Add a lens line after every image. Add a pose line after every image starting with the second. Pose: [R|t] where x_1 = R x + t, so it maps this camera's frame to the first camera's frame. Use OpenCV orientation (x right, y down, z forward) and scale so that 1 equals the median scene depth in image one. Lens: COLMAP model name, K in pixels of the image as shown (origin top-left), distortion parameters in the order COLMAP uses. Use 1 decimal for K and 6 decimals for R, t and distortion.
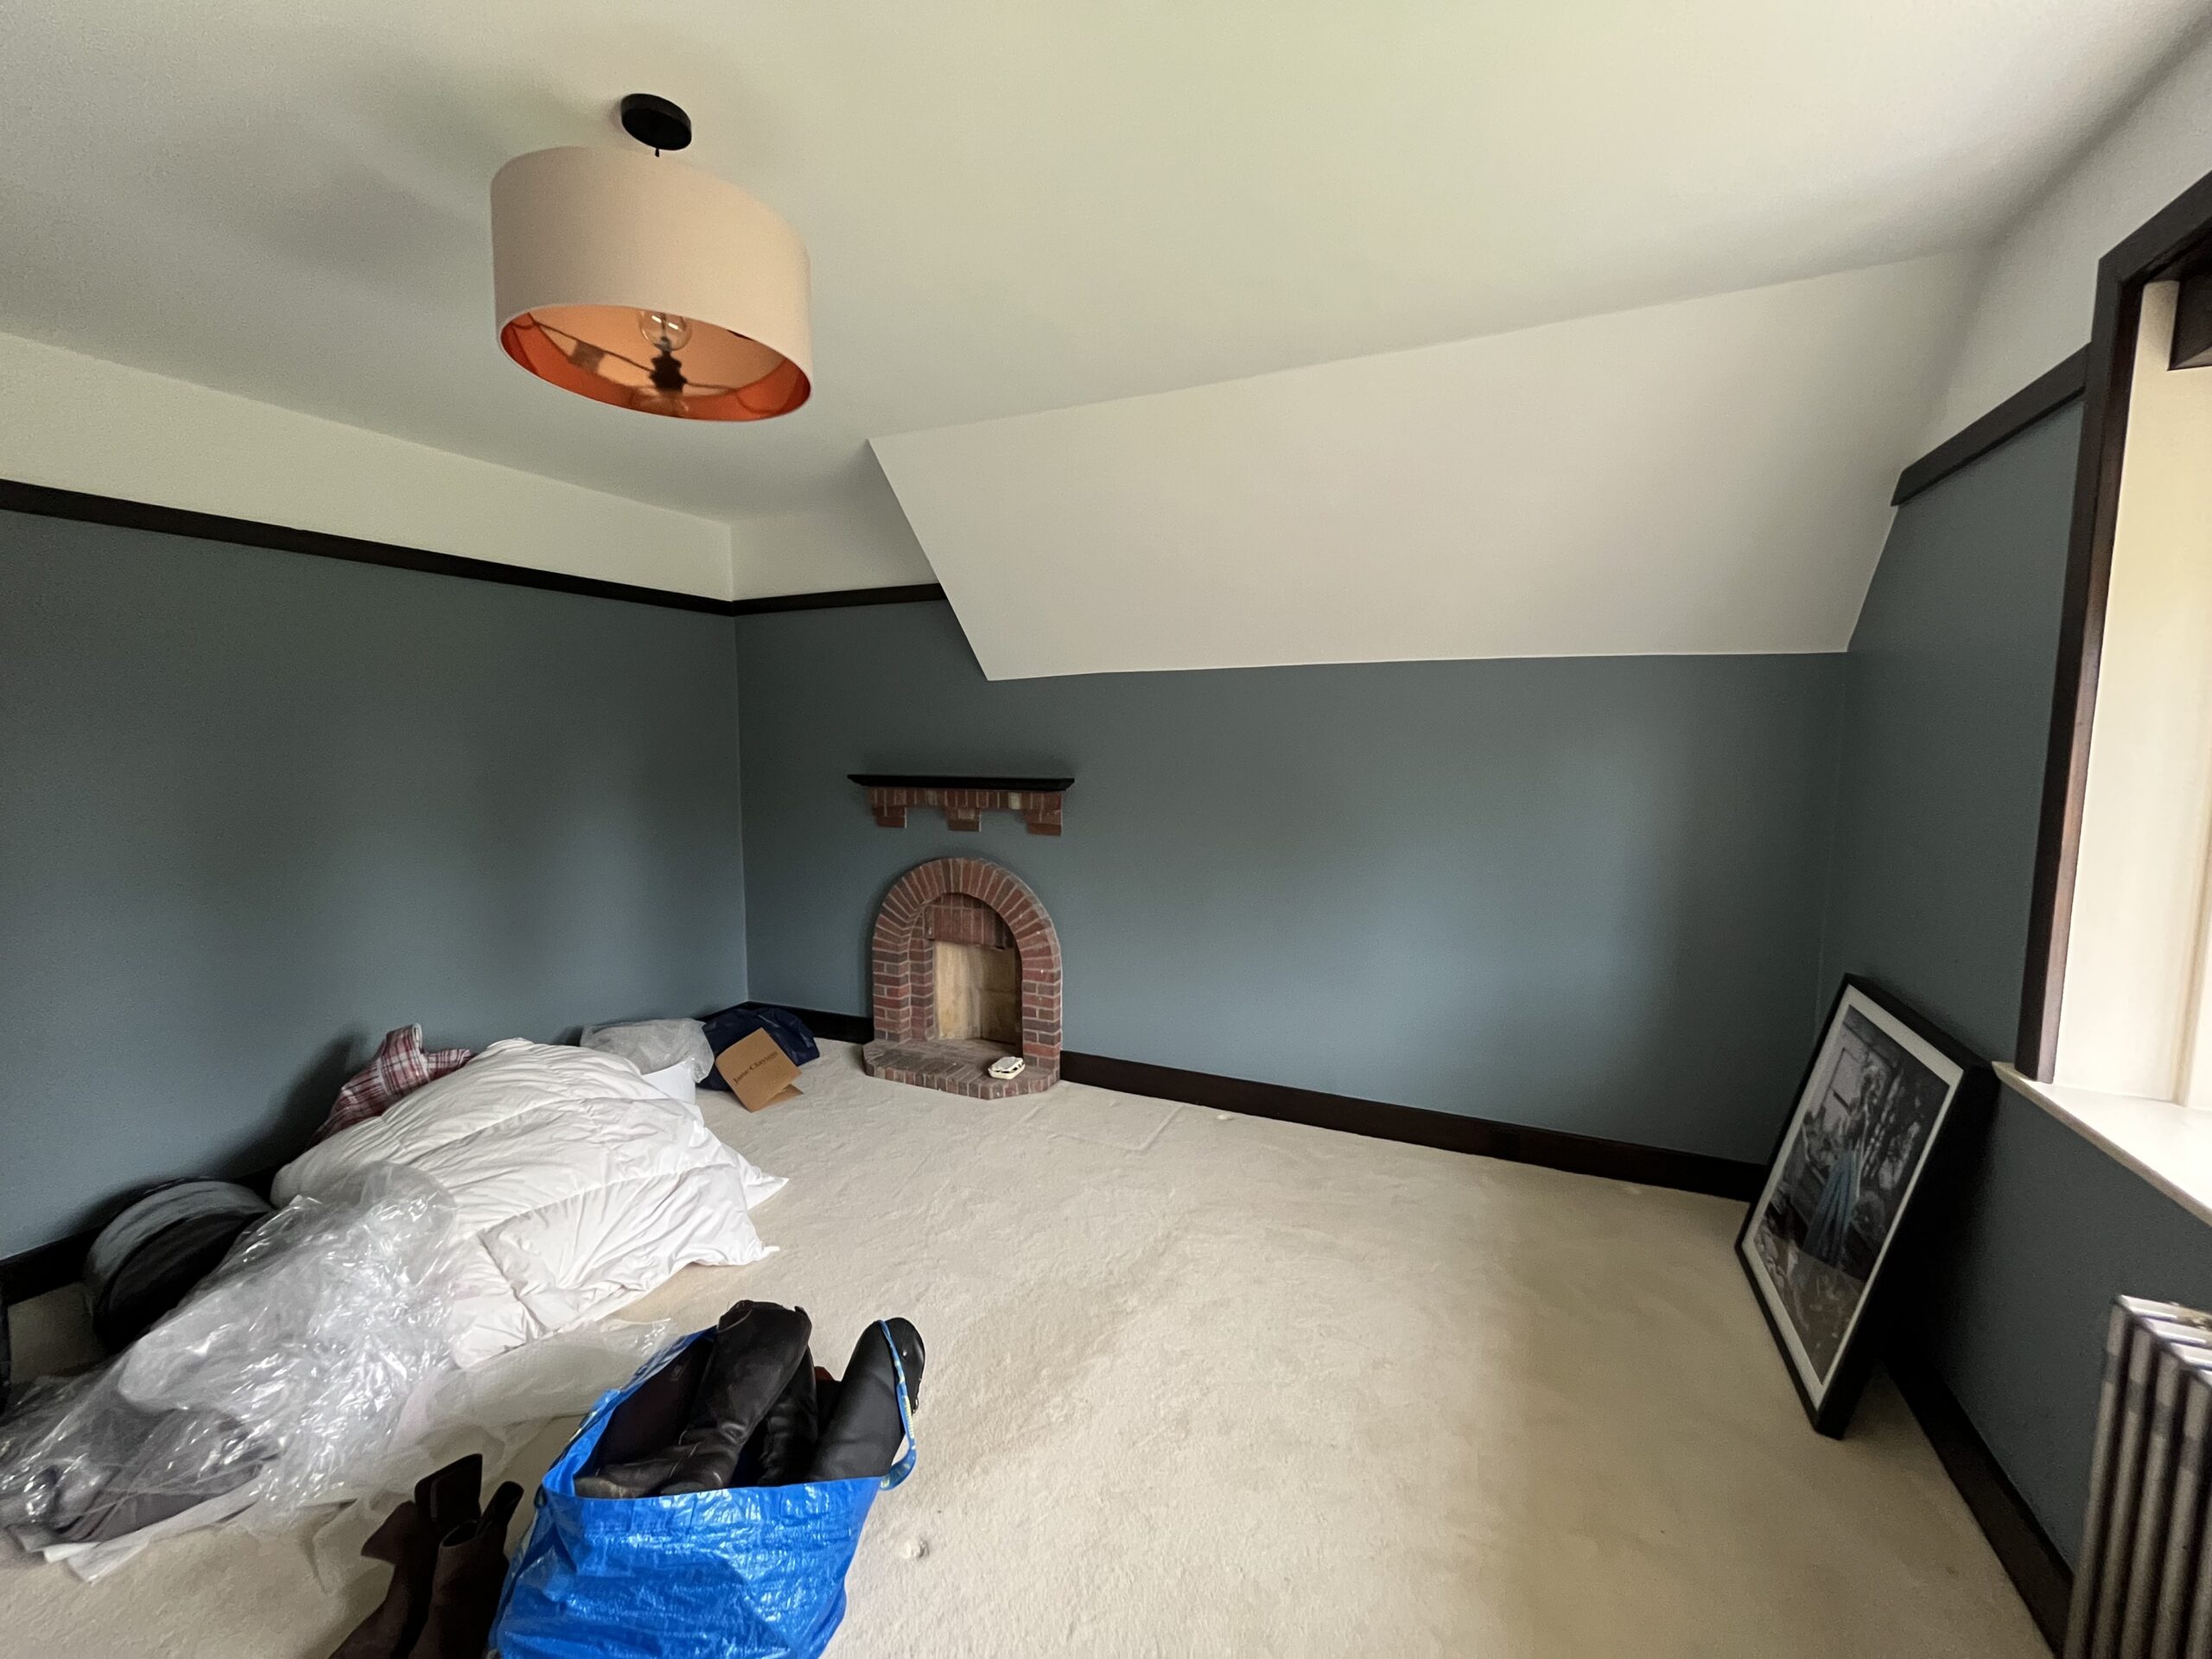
lens RADIAL K [[888.3, 0, 1102.1], [0, 888.3, 831.9], [0, 0, 1]] dist [0.002876, 0.000166]
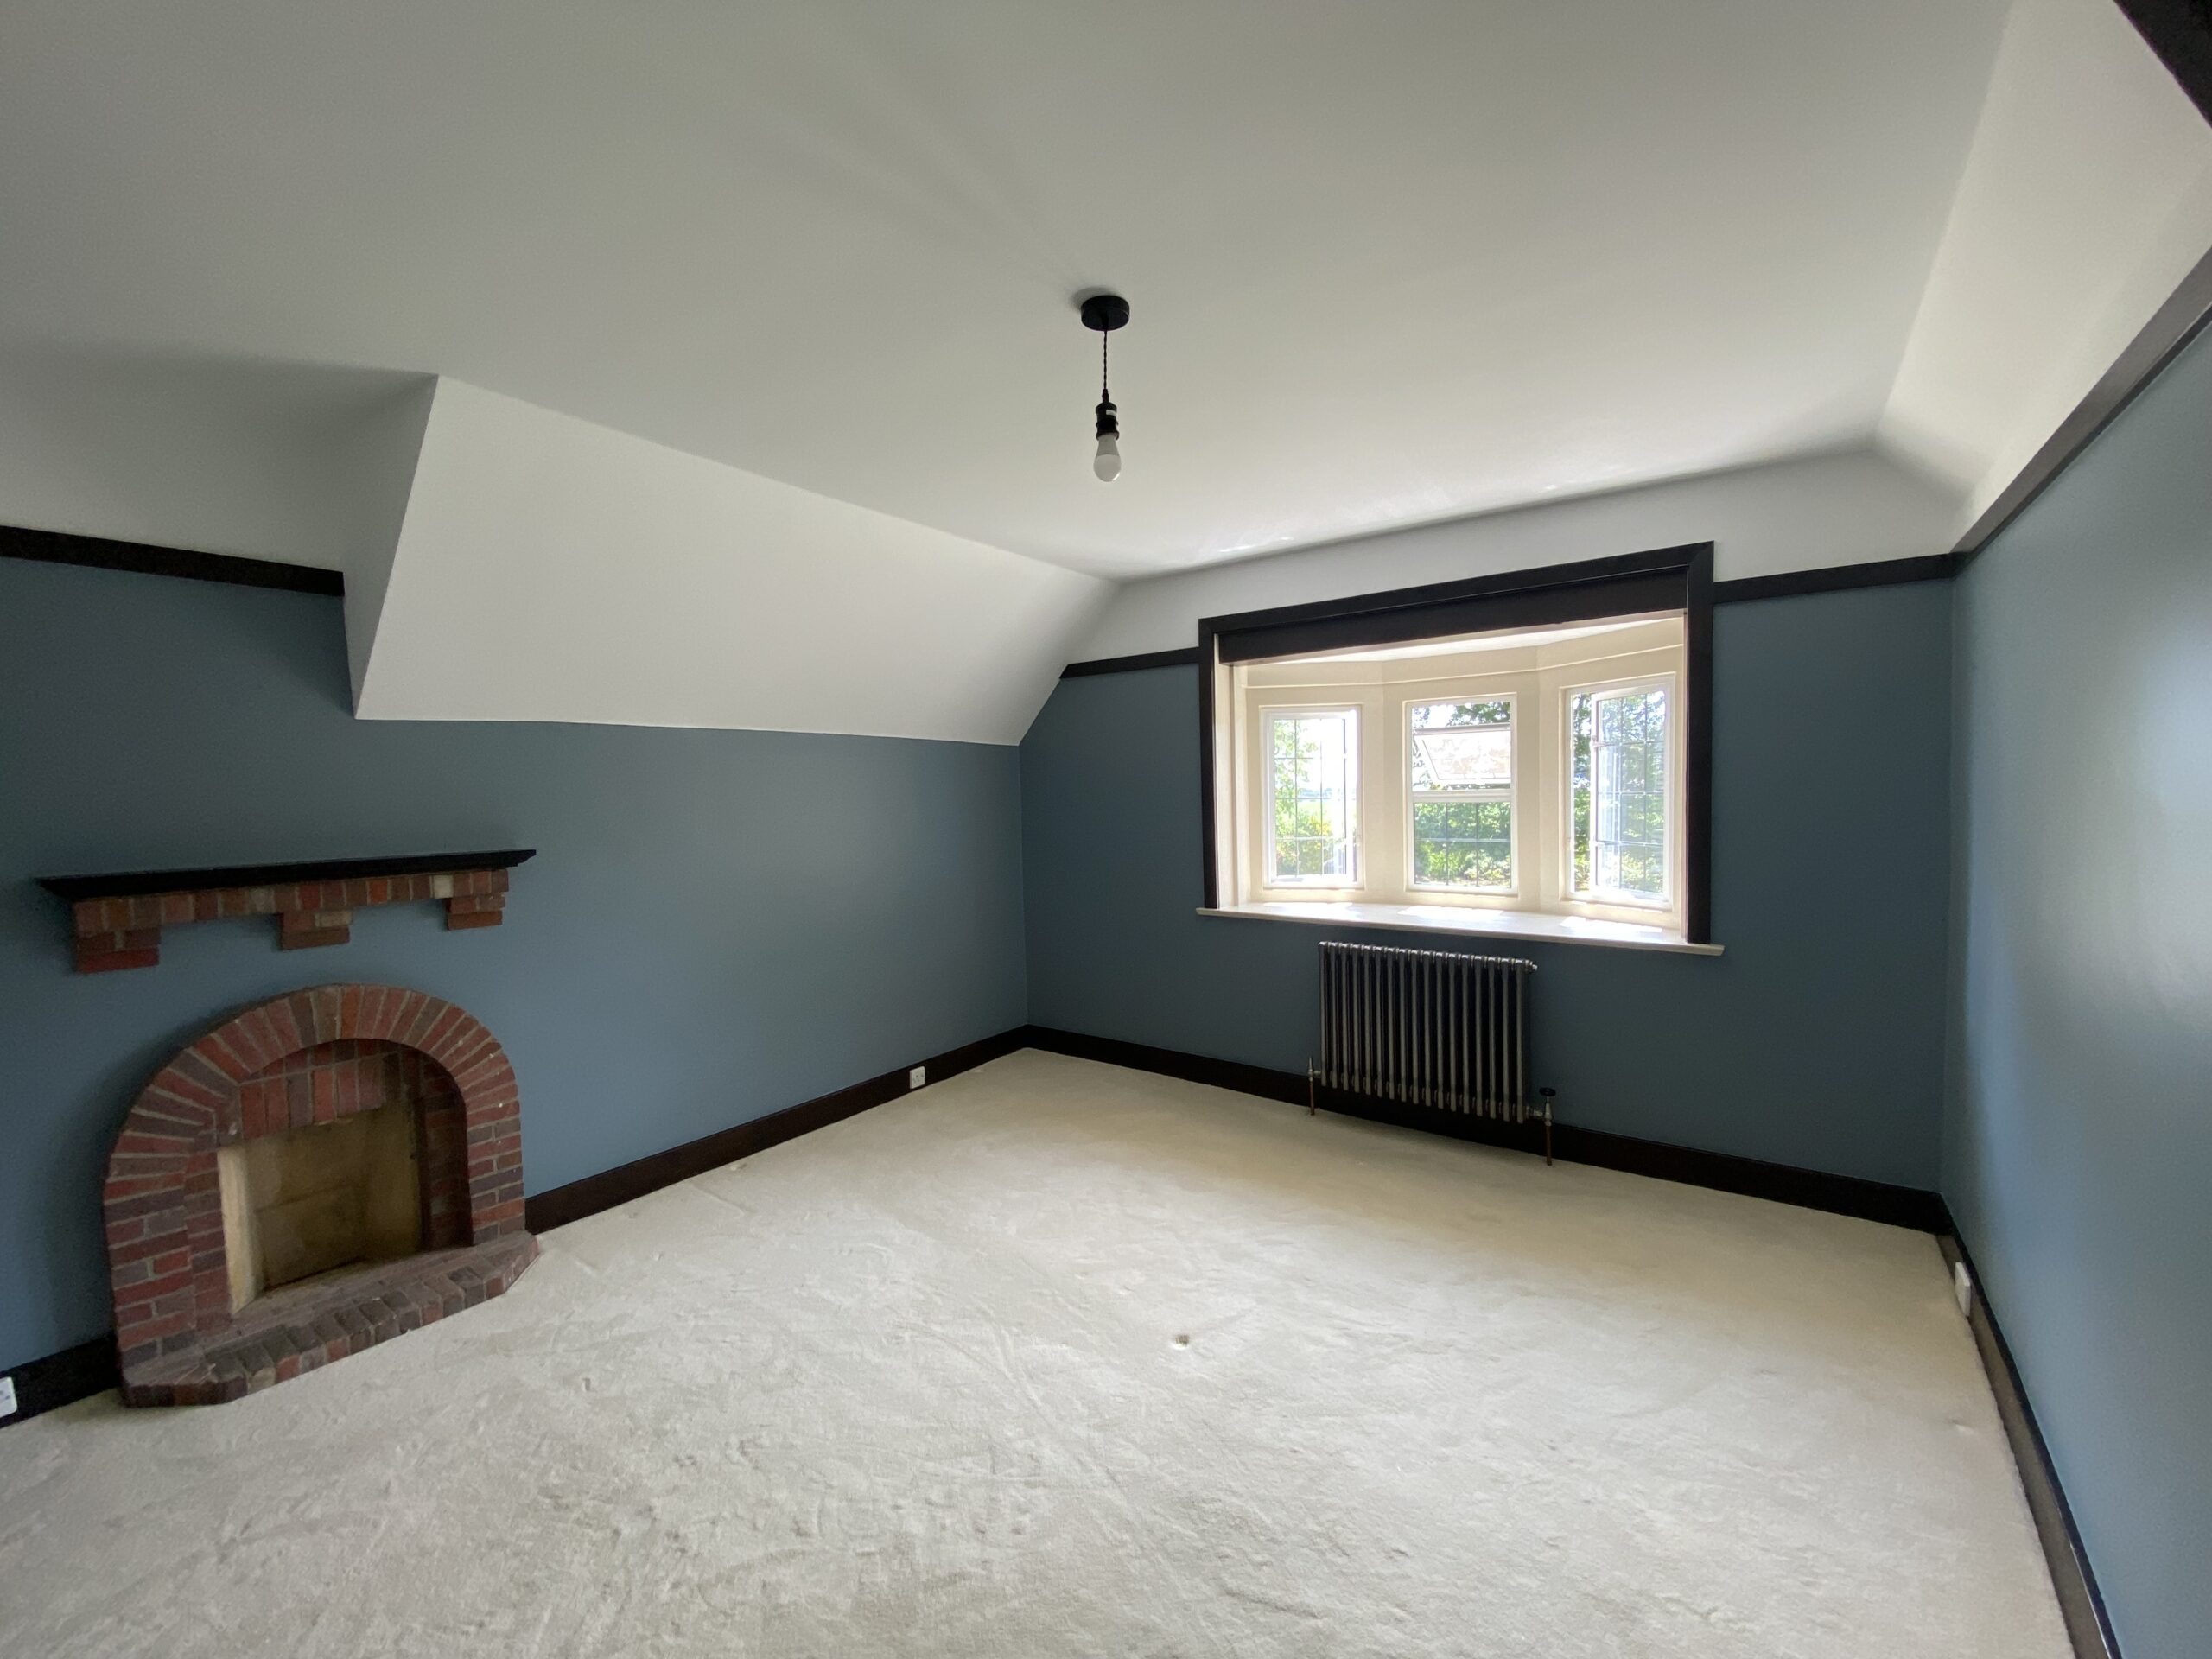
lens RADIAL K [[900.6, 0, 1104.7], [0, 900.6, 832.3], [0, 0, 1]] dist [-0.003026, -0.000446]
pose [[0.200530, -0.048051, 0.978508, -0.700532], [0.122586, 0.992177, 0.023600, -0.029578], [-0.971988, 0.115219, 0.204852, 0.308404]]
